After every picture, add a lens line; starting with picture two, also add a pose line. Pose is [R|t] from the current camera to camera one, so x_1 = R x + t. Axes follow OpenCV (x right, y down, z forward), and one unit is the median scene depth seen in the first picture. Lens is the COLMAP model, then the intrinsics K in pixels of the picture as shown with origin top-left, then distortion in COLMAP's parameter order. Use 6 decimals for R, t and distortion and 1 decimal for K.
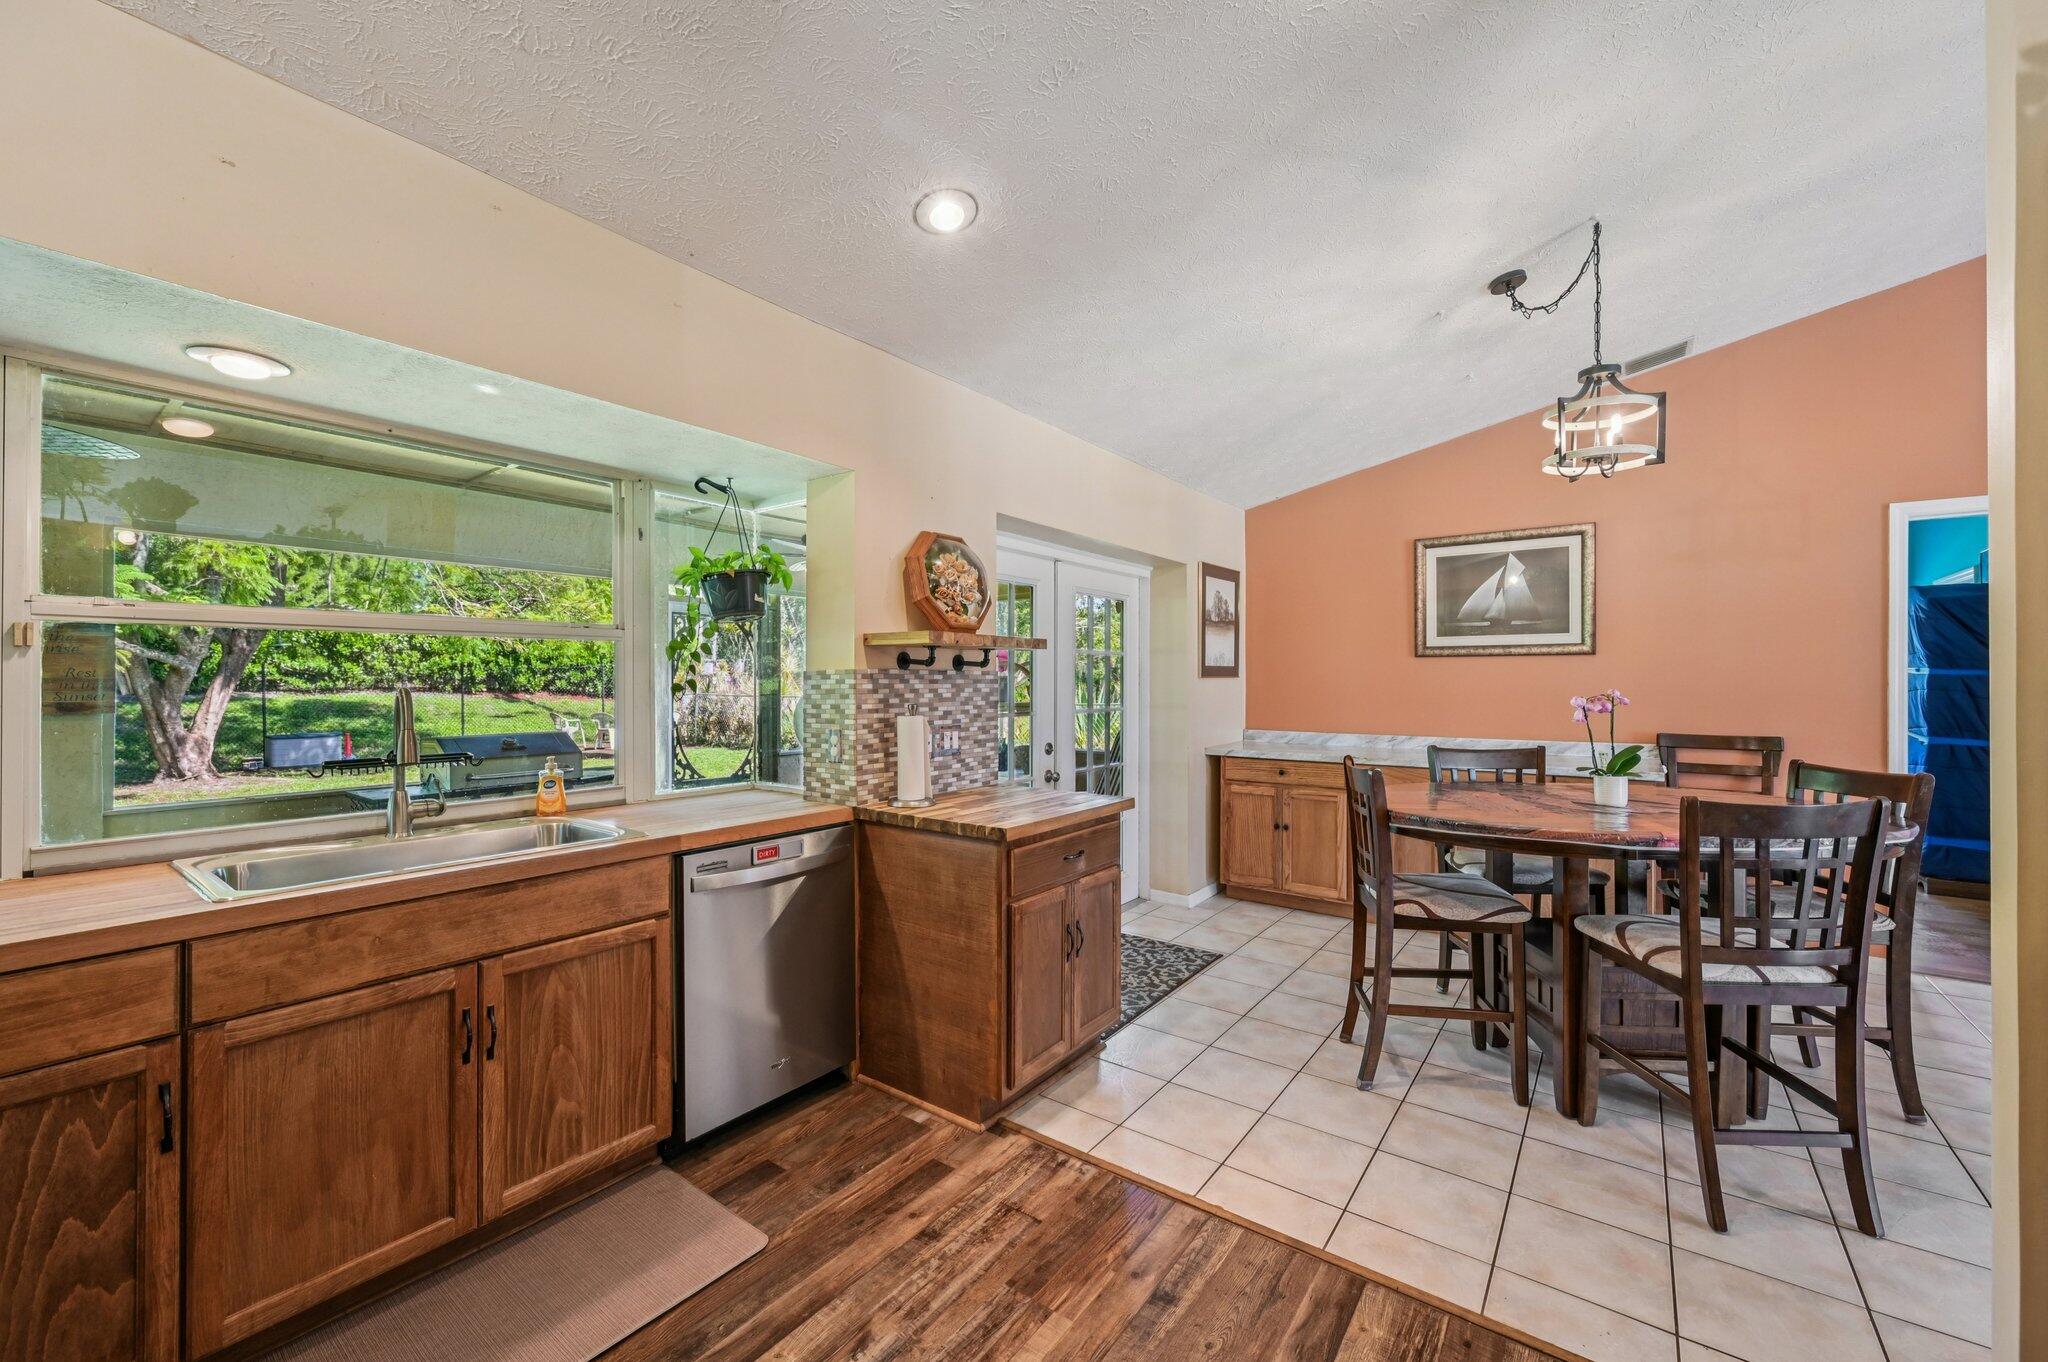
lens RADIAL K [[805.7, 0, 1026.4], [0, 805.7, 675.6], [0, 0, 1]] dist [-0.001954, -0.000319]
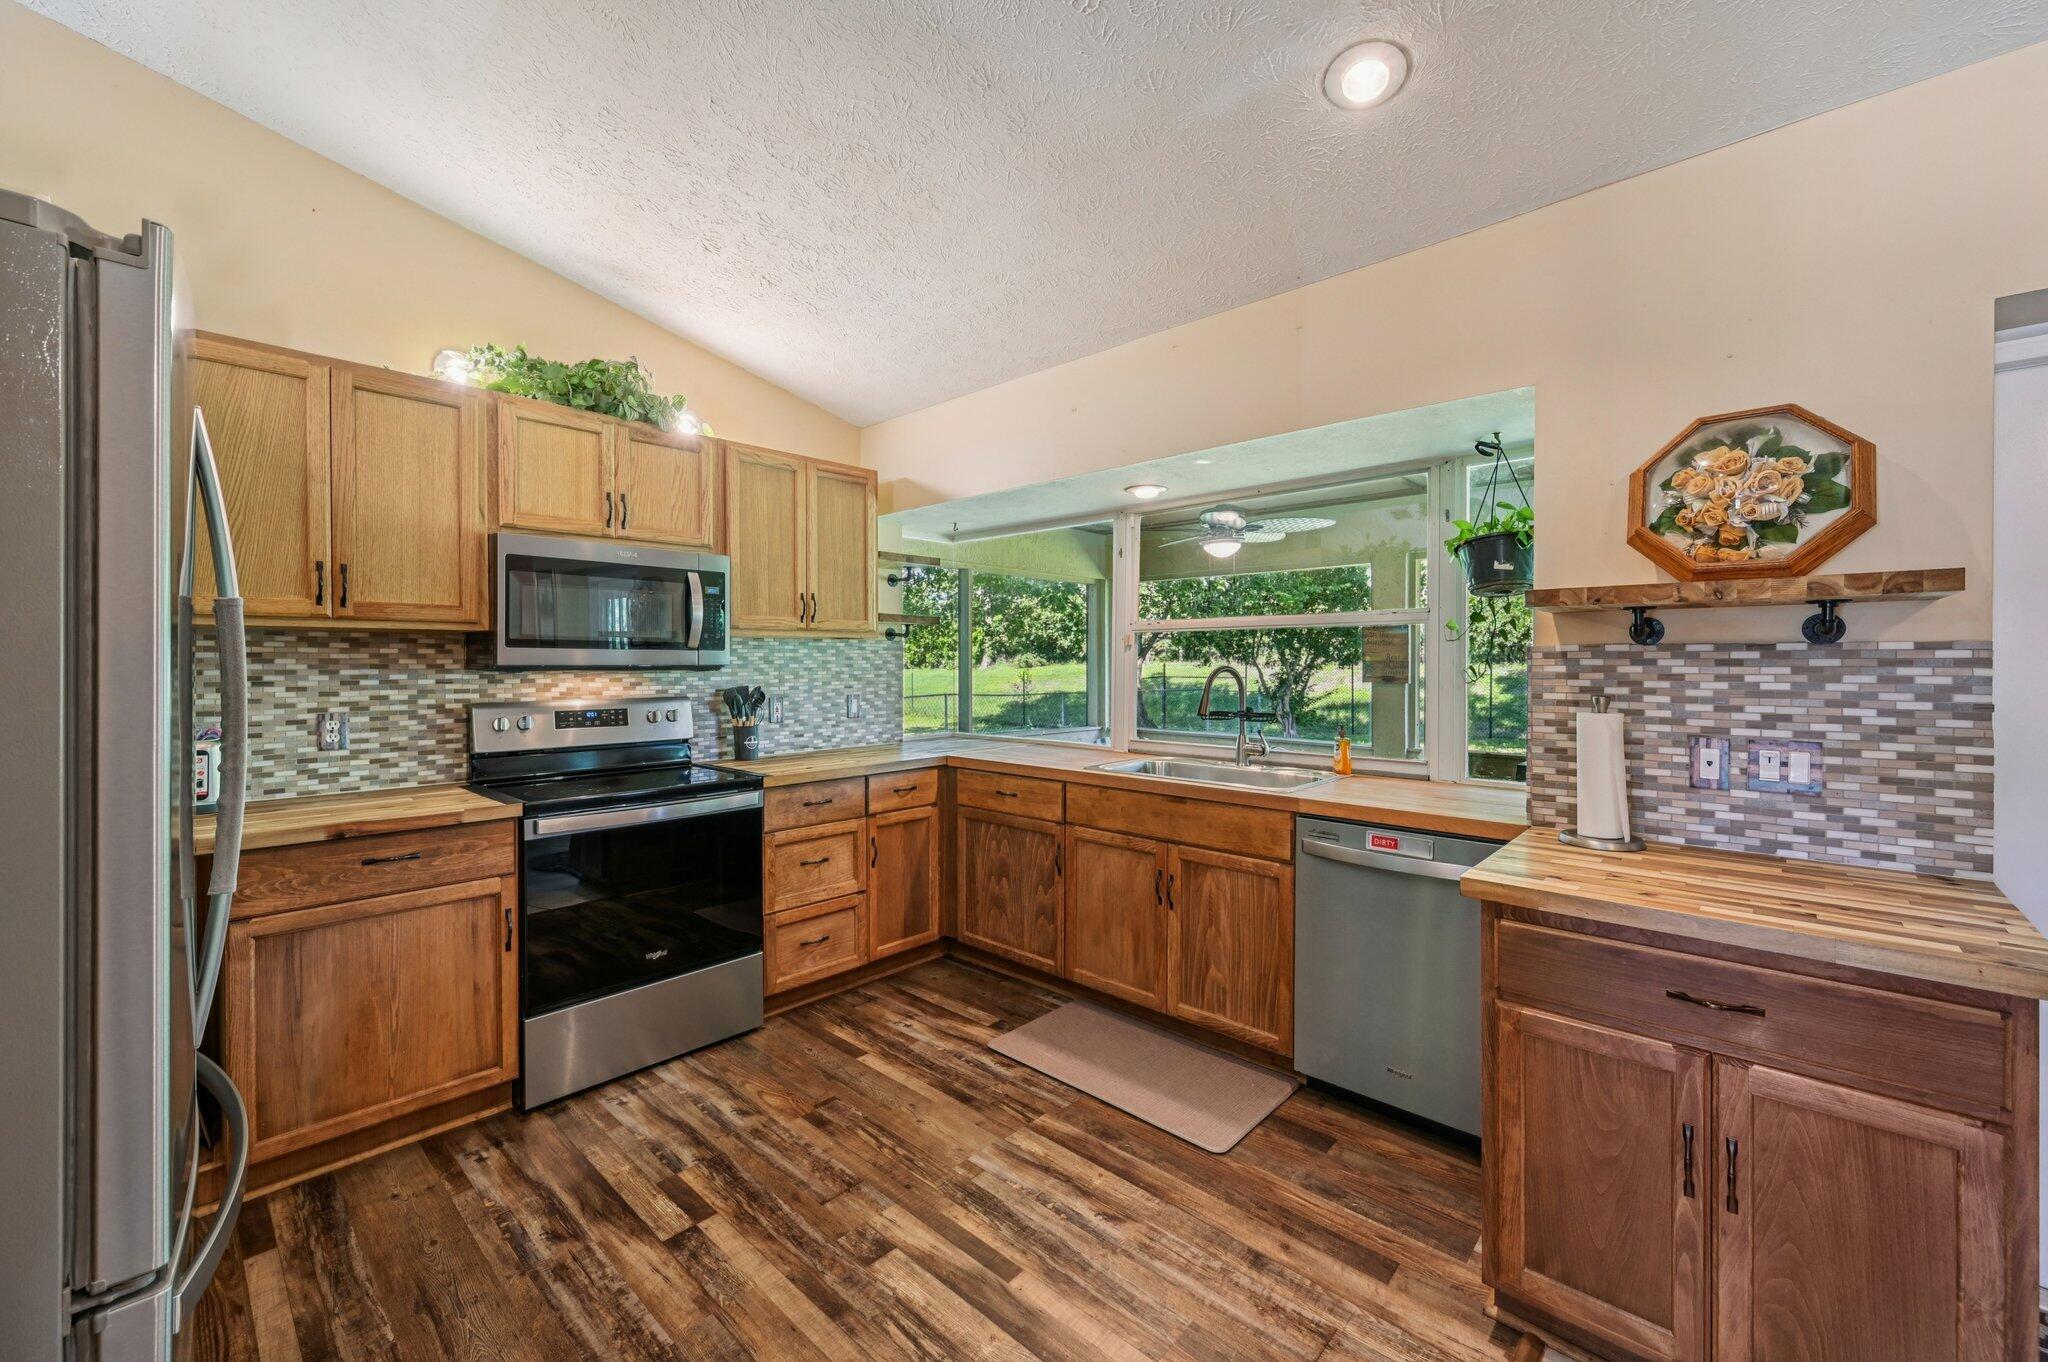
lens RADIAL K [[809.0, 0, 1025.8], [0, 809.0, 667.8], [0, 0, 1]] dist [0.001719, -0.000021]
pose [[-0.110777, 0.007613, -0.993816, 0.605307], [0.004788, 0.999963, 0.007126, 0.004896], [0.993834, -0.003969, -0.110809, 0.615546]]
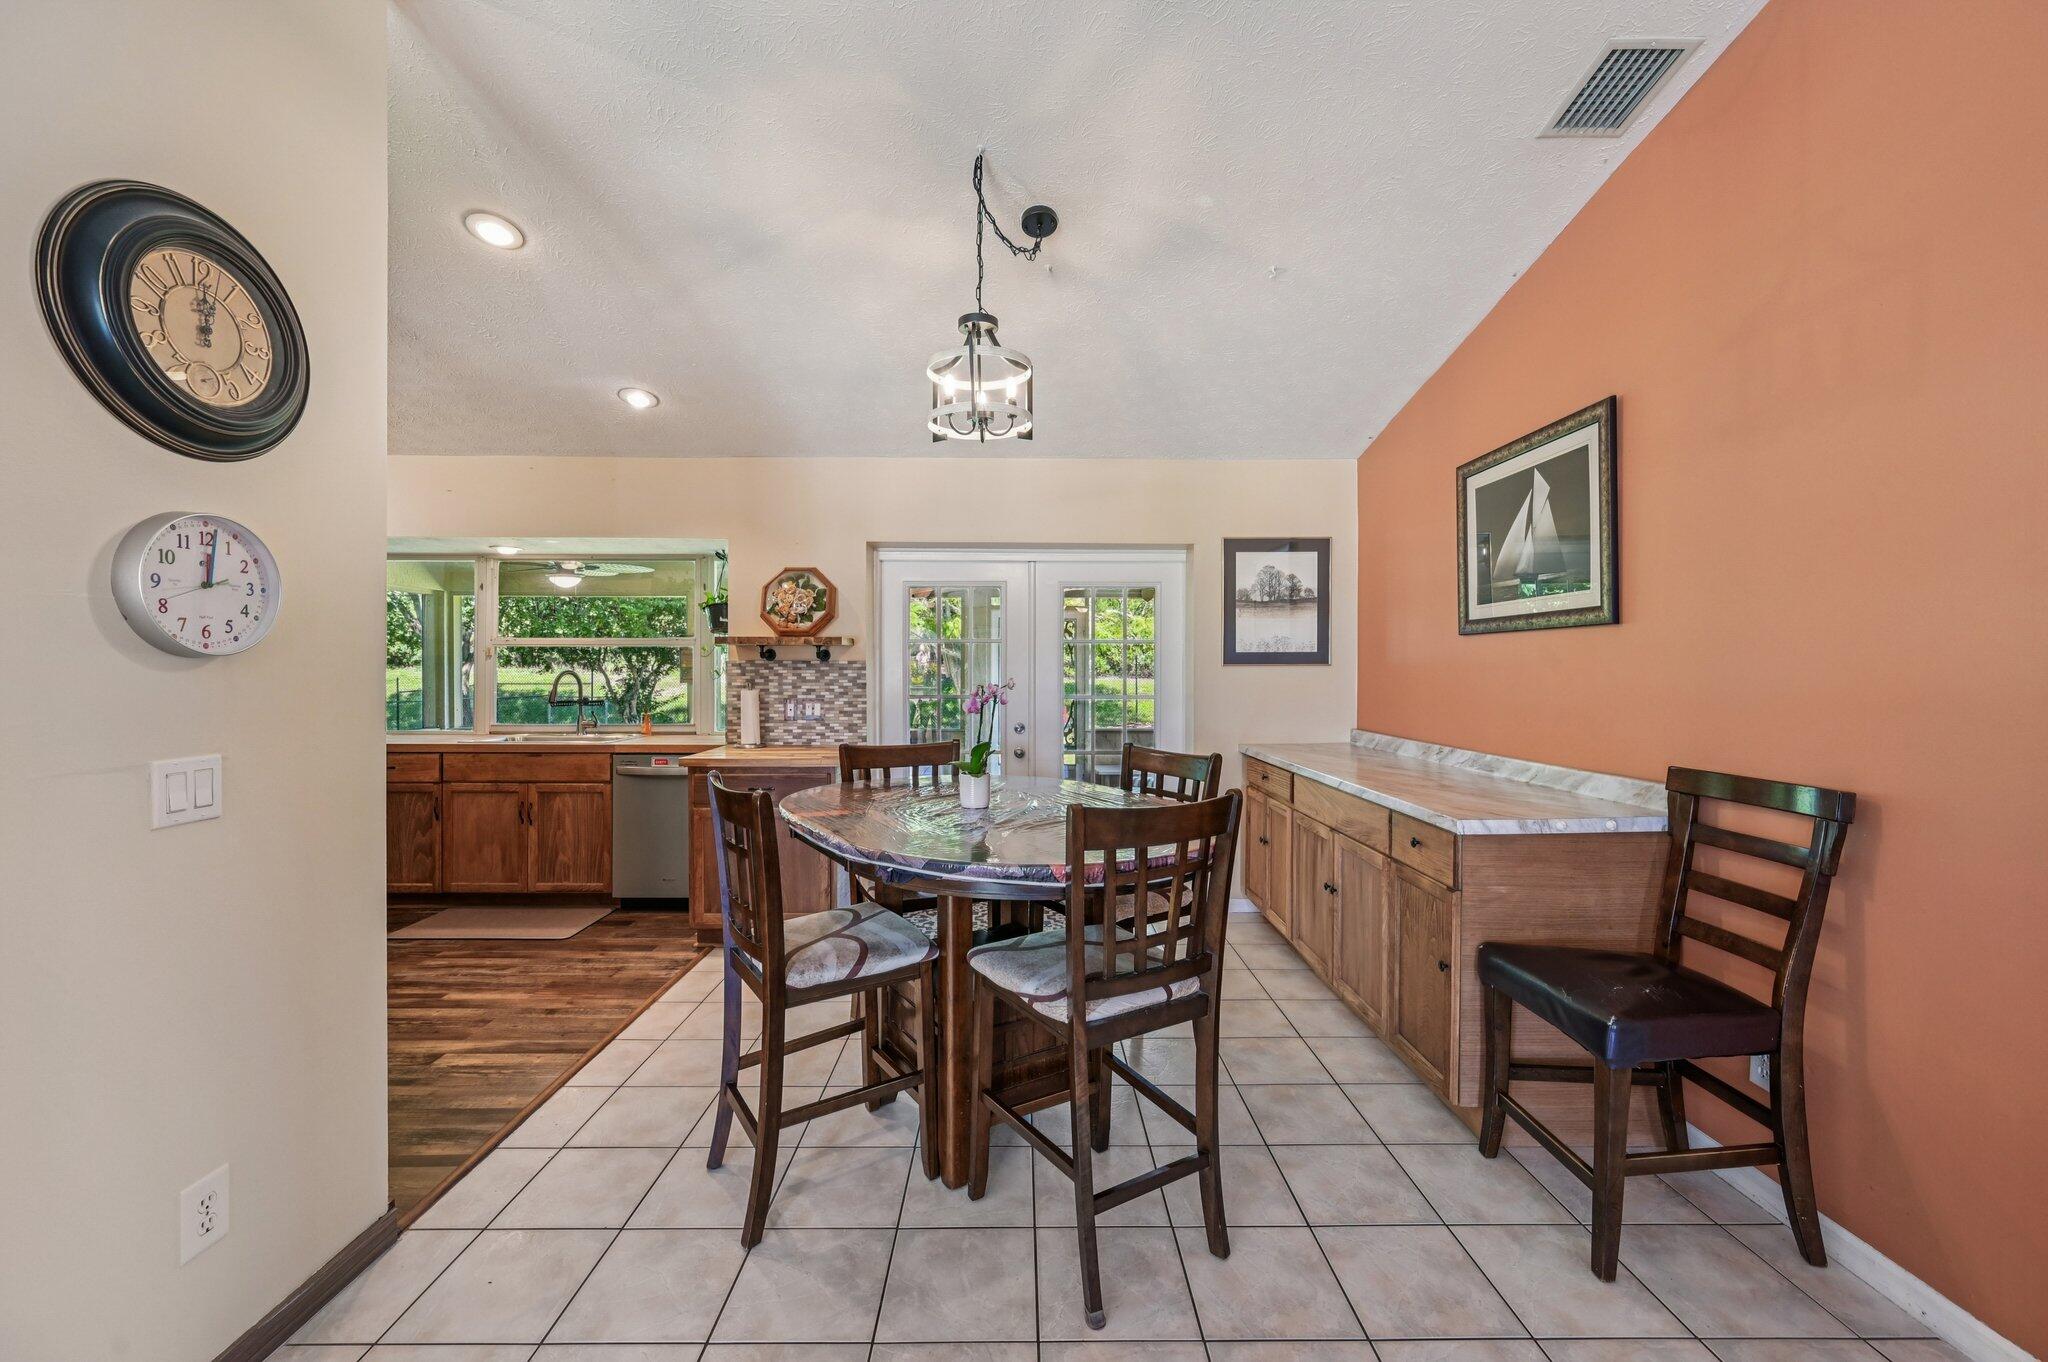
lens RADIAL K [[805.7, 0, 1026.4], [0, 805.7, 675.6], [0, 0, 1]] dist [-0.001954, -0.000319]
pose [[0.602793, 0.008173, -0.797856, 1.466264], [0.002463, 0.999924, 0.012103, 0.004112], [0.797894, -0.009261, 0.602727, 0.504945]]
